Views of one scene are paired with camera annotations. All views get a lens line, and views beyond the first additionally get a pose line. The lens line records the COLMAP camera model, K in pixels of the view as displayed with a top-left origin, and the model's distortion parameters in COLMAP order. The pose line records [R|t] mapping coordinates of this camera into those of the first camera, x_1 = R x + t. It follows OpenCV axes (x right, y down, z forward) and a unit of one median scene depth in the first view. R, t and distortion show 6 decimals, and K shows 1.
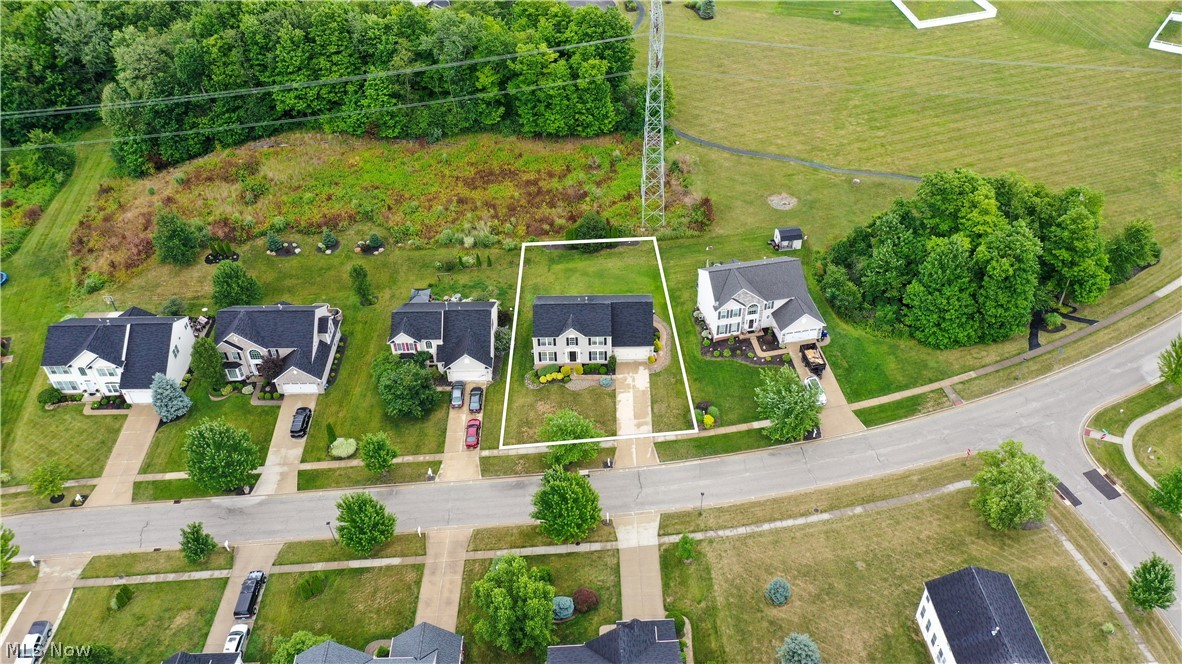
lens RADIAL K [[980.3, 0, 591.0], [0, 980.3, 332.0], [0, 0, 1]] dist [0.011737, 0.007712]
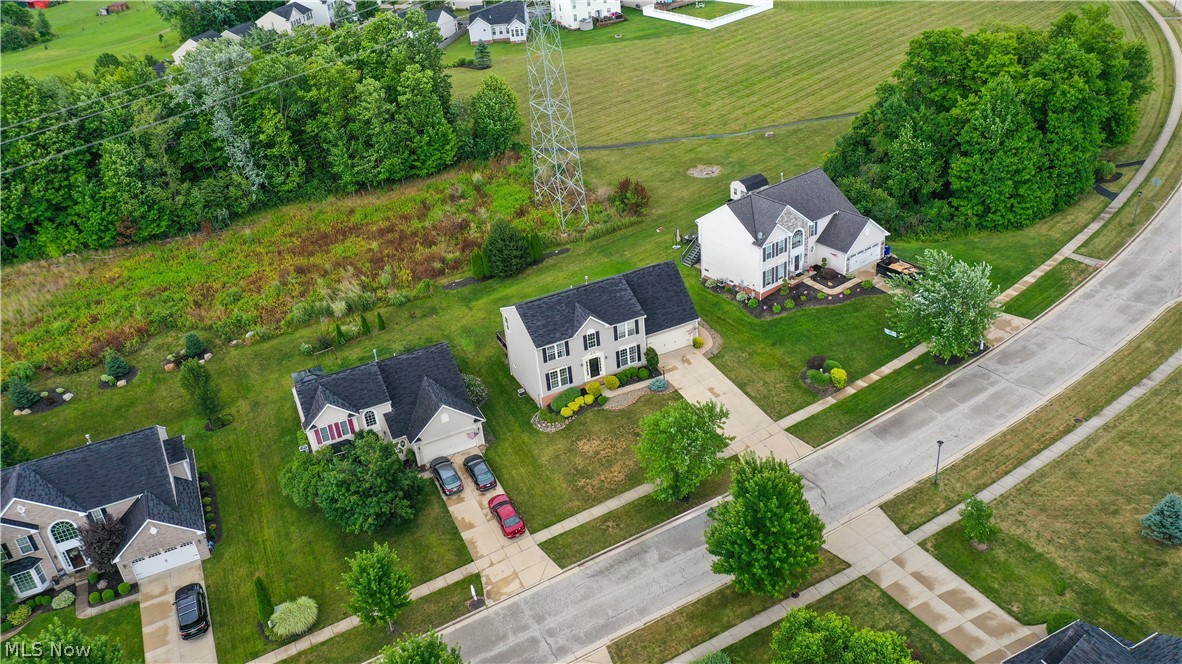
lens RADIAL K [[980.3, 0, 591.0], [0, 980.3, 332.0], [0, 0, 1]] dist [0.011737, 0.007712]
pose [[0.910137, -0.268818, 0.315259, -0.218496], [0.329755, 0.930683, -0.158400, 0.105003], [-0.250825, 0.248124, 0.935693, 0.384245]]
